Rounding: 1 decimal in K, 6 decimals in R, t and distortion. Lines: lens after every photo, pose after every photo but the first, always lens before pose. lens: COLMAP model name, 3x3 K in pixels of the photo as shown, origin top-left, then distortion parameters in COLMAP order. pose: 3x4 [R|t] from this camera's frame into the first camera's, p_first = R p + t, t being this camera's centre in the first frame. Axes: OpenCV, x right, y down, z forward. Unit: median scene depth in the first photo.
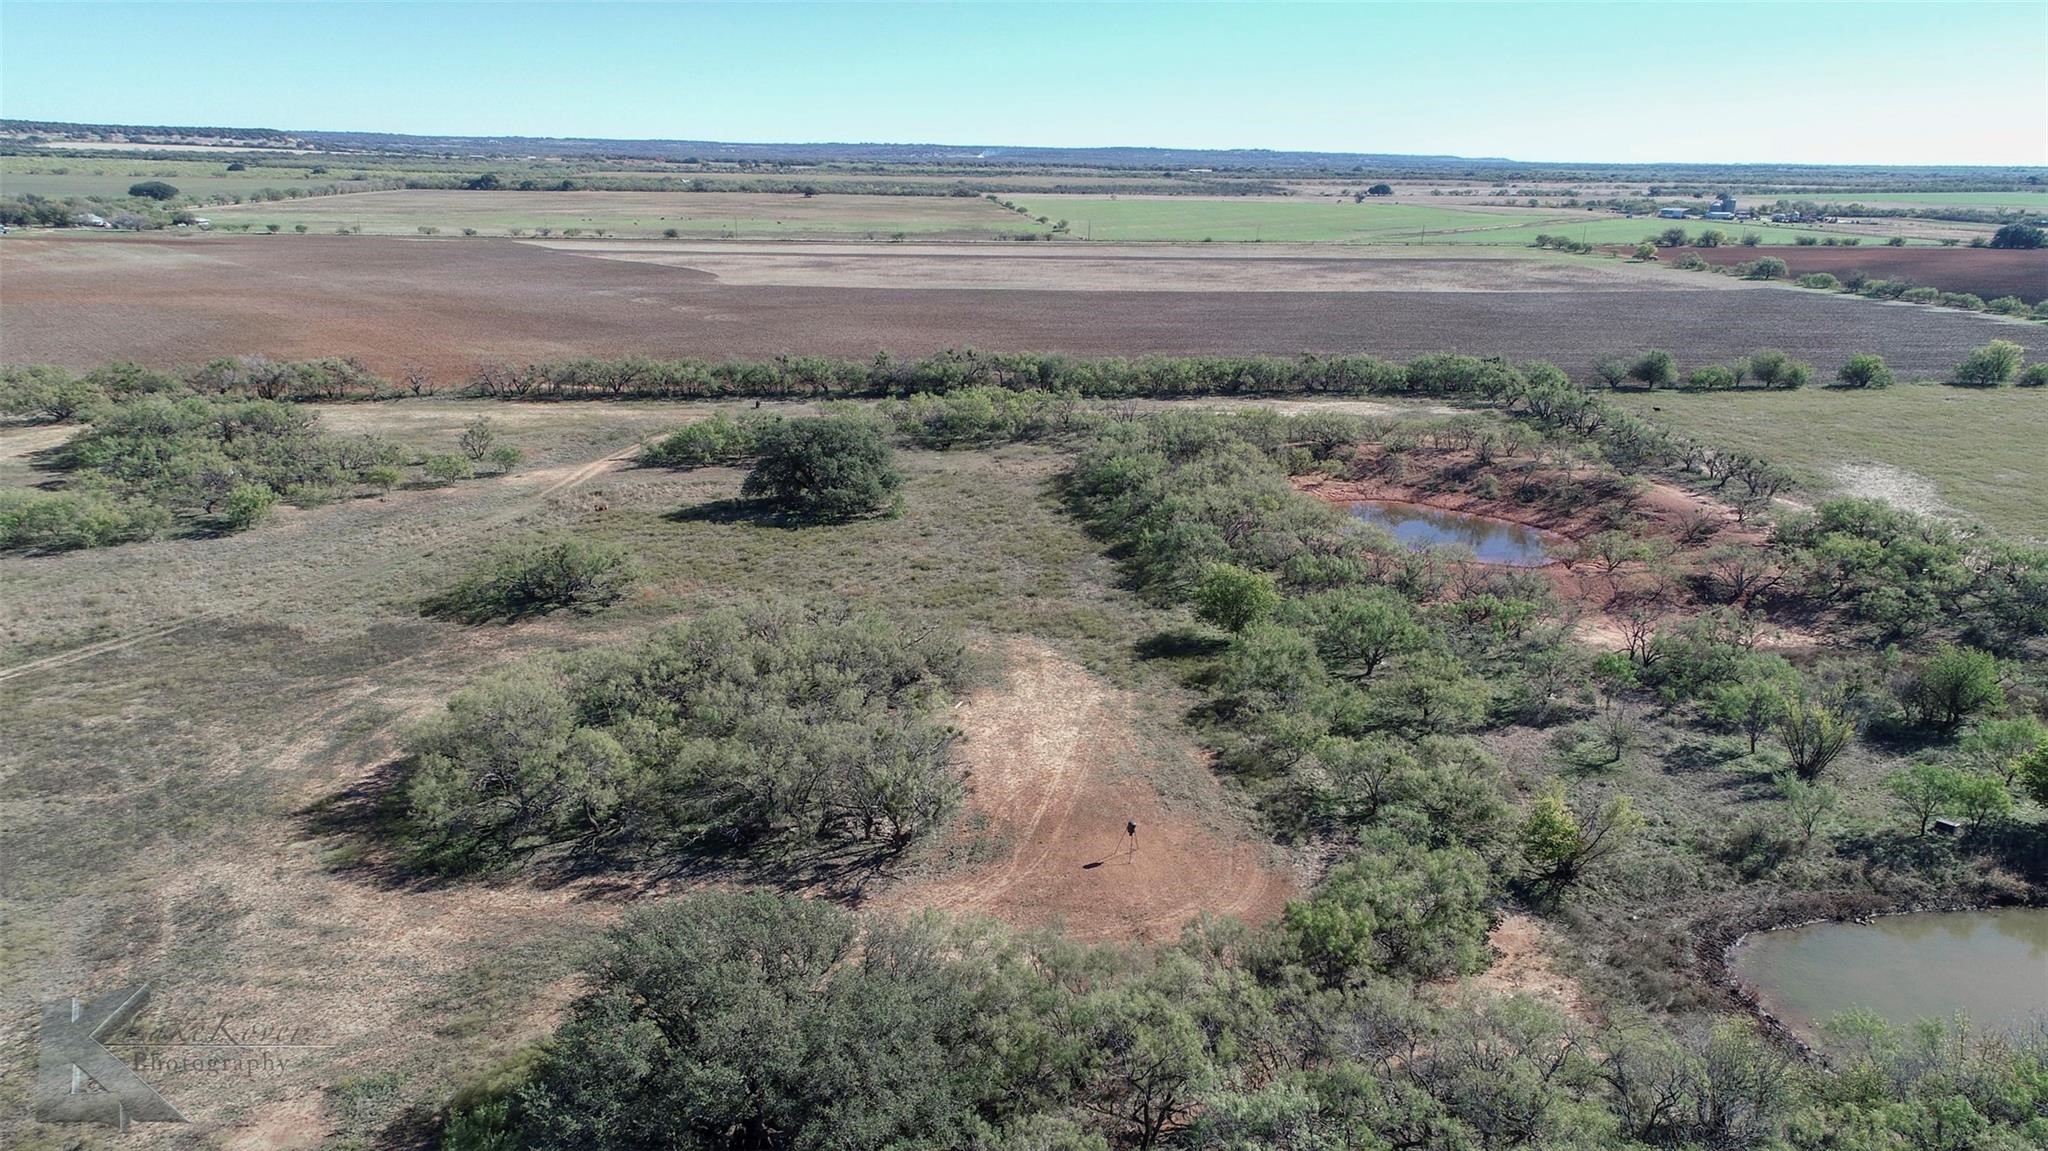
lens RADIAL K [[1363.8, 0, 1024.5], [0, 1363.8, 564.7], [0, 0, 1]] dist [0.035169, -0.003165]
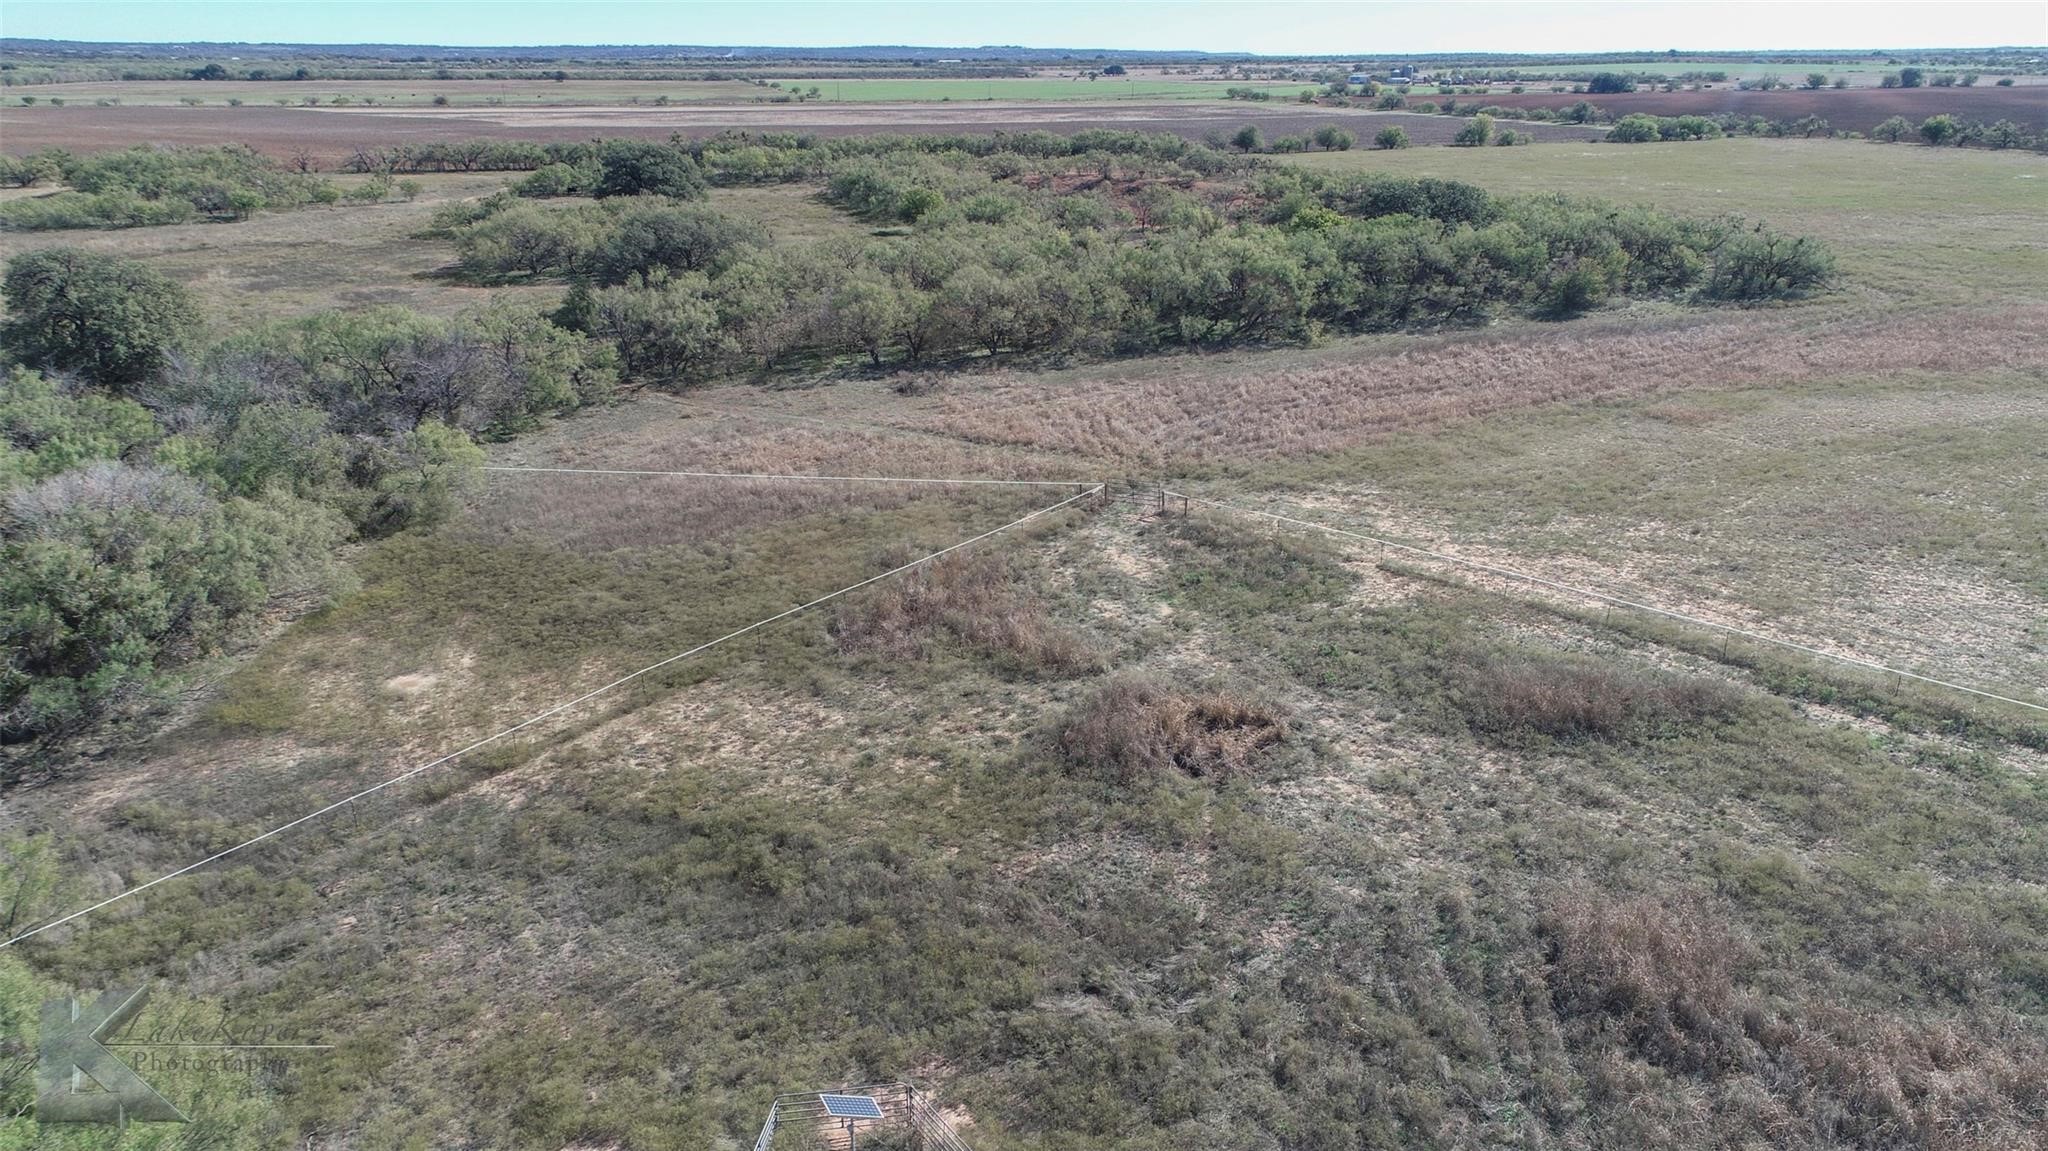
lens RADIAL K [[1363.8, 0, 1024.0], [0, 1363.8, 568.2], [0, 0, 1]] dist [0.035169, -0.003165]
pose [[0.985437, -0.075829, 0.152195, -0.004584], [0.065603, 0.995307, 0.071129, 0.124707], [-0.156875, -0.060109, 0.985788, -0.248580]]
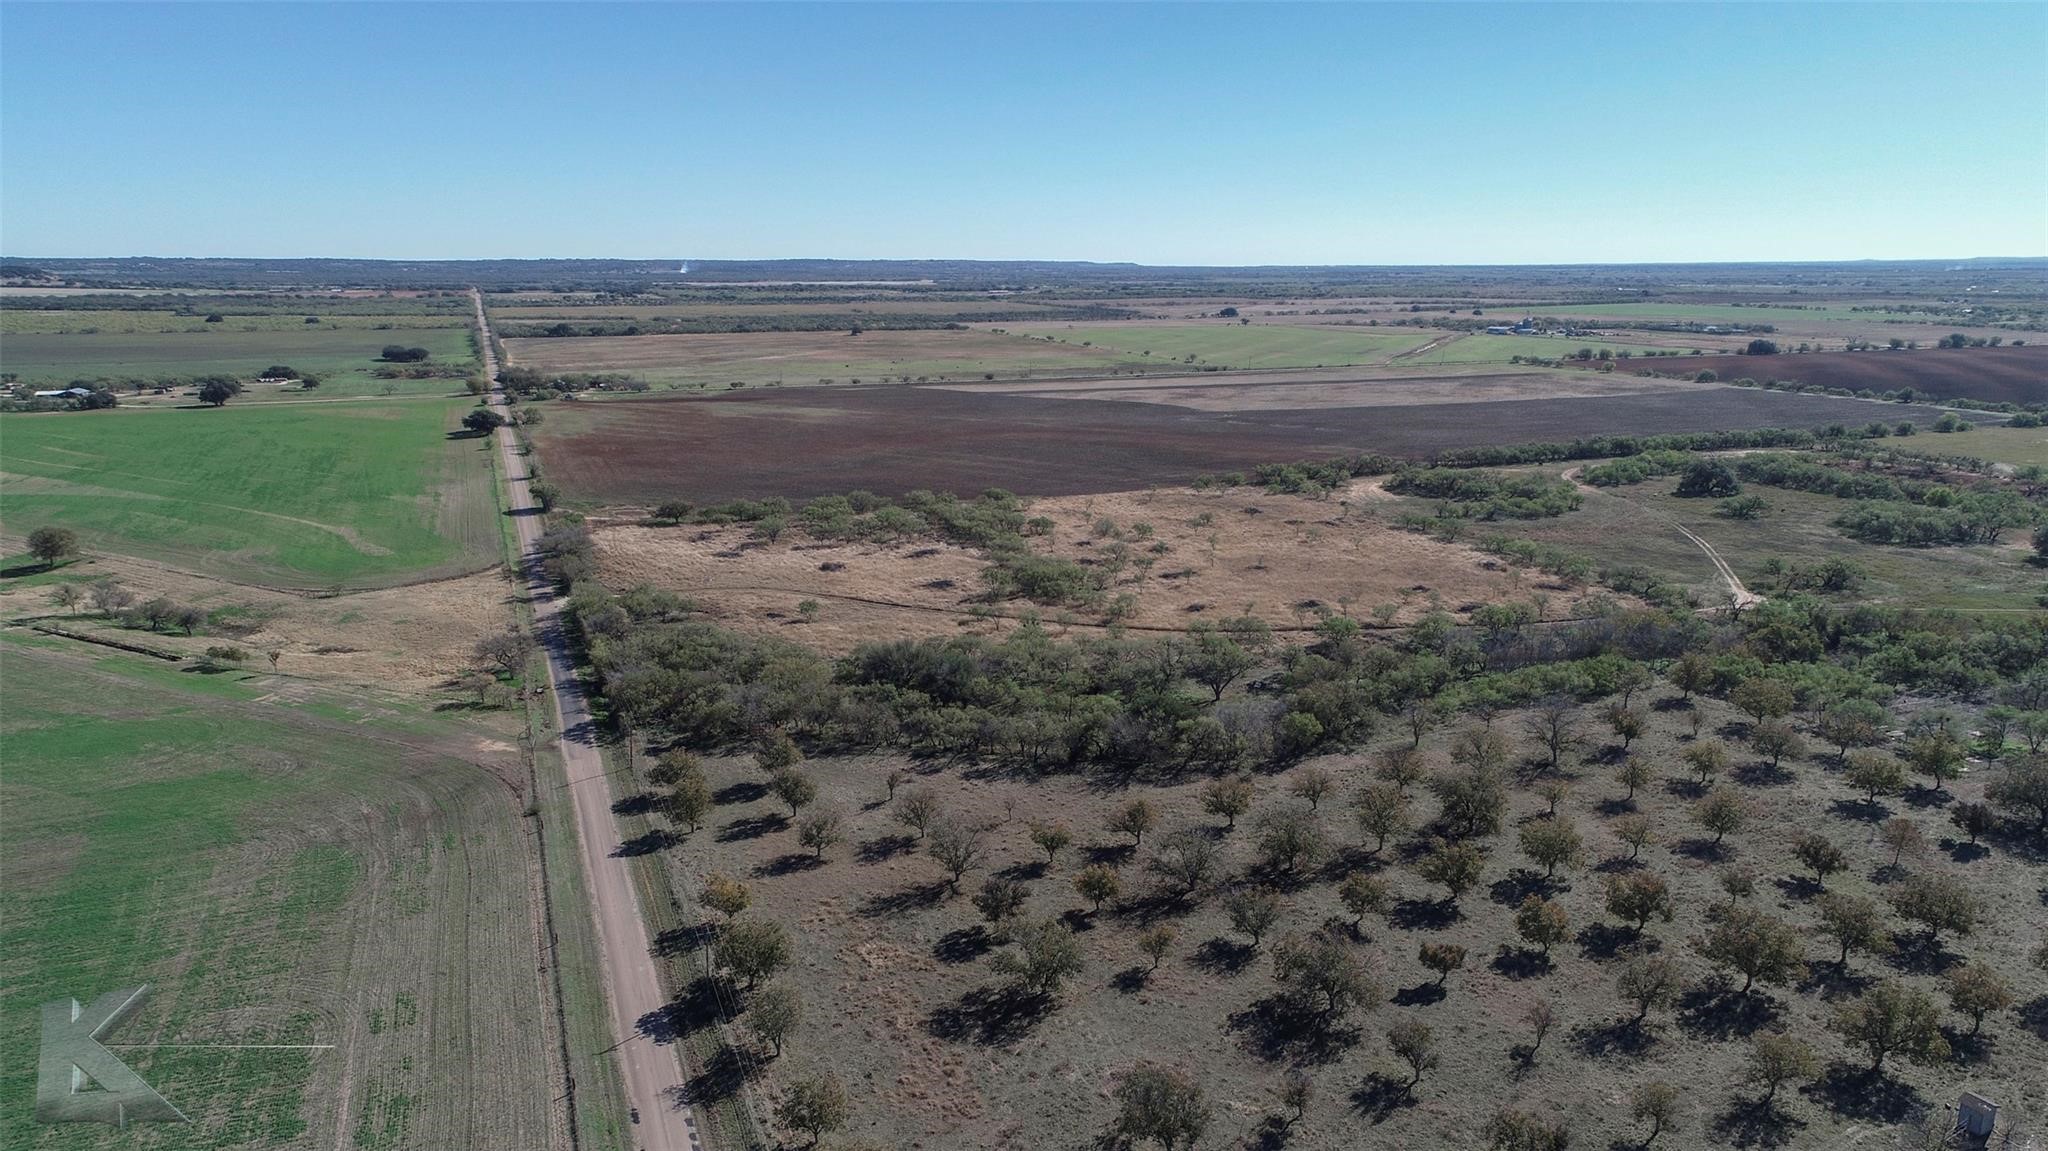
lens RADIAL K [[1363.8, 0, 1024.5], [0, 1363.8, 561.9], [0, 0, 1]] dist [0.035169, -0.003165]
pose [[0.964623, -0.071956, 0.253623, -1.032031], [0.090151, 0.994067, -0.060849, 0.066048], [-0.247740, 0.081561, 0.965387, -0.618534]]
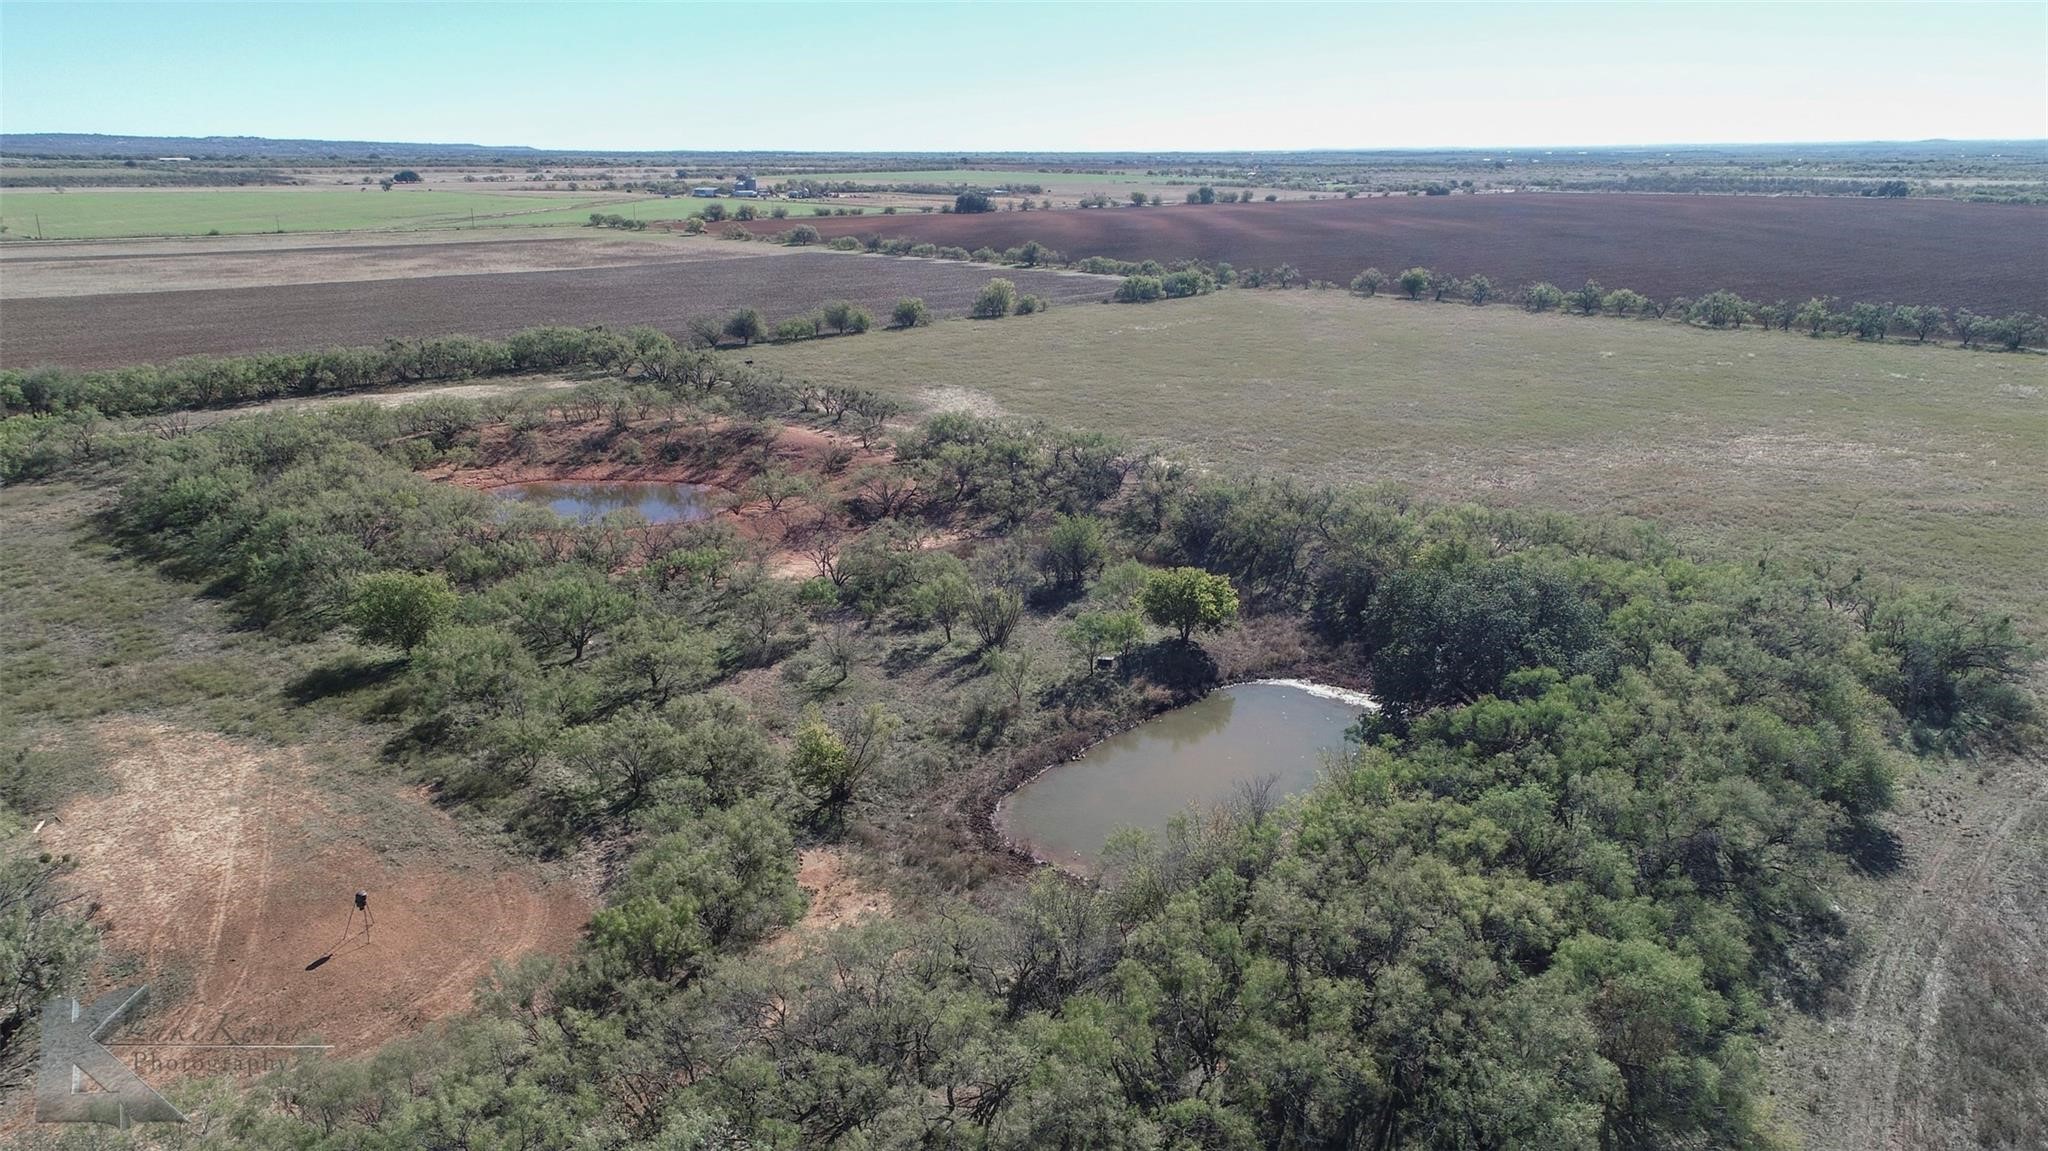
lens RADIAL K [[1363.8, 0, 1028.6], [0, 1363.8, 567.8], [0, 0, 1]] dist [0.035169, -0.003165]
pose [[0.790466, -0.193982, 0.580977, -0.010496], [0.188447, 0.979538, 0.070661, 0.004409], [-0.582796, 0.053628, 0.810847, 0.025409]]
